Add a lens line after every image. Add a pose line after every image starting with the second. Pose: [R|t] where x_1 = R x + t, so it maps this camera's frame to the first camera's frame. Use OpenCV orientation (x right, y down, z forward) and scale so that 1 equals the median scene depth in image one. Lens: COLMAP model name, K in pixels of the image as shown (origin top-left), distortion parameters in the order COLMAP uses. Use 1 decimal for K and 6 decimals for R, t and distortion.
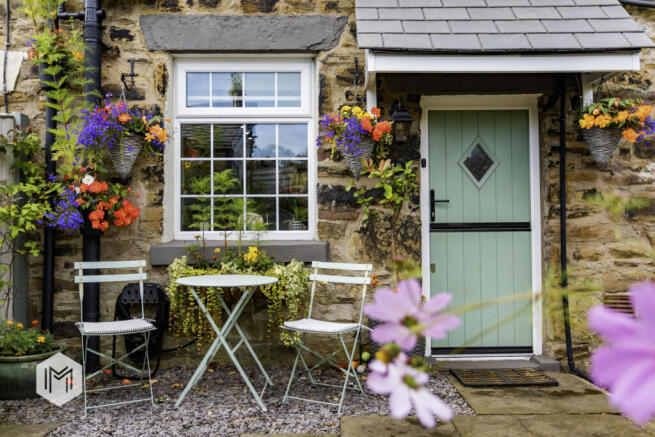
lens RADIAL K [[547.0, 0, 327.5], [0, 547.0, 218.5], [0, 0, 1]] dist [0.008060, 0.001491]
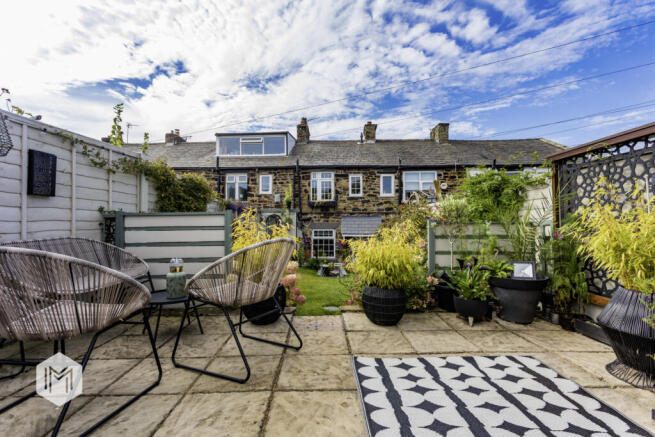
lens RADIAL K [[310.9, 0, 327.5], [0, 310.9, 218.5], [0, 0, 1]] dist [0.035459, 0.000635]
pose [[0.997568, 0.002563, -0.069647, 0.139319], [-0.001587, 0.999900, 0.014065, -0.472124], [0.069677, -0.013920, 0.997473, -2.566378]]
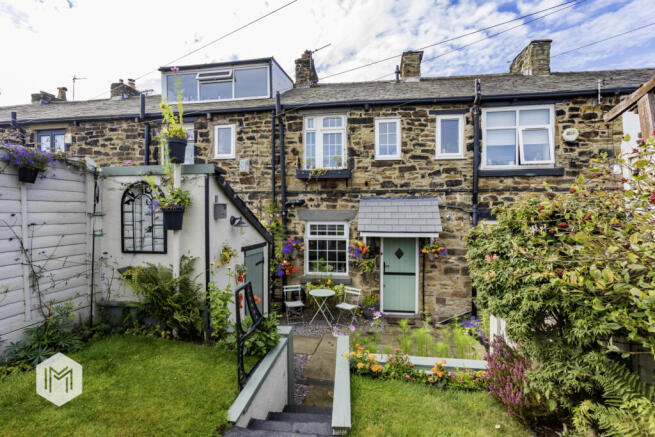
lens RADIAL K [[315.1, 0, 327.5], [0, 315.1, 218.5], [0, 0, 1]] dist [-0.001525, 0.000068]
pose [[0.986000, 0.007016, -0.166596, 0.174816], [0.000711, 0.998928, 0.046276, -0.410365], [0.166742, -0.045746, 0.984939, -0.915770]]
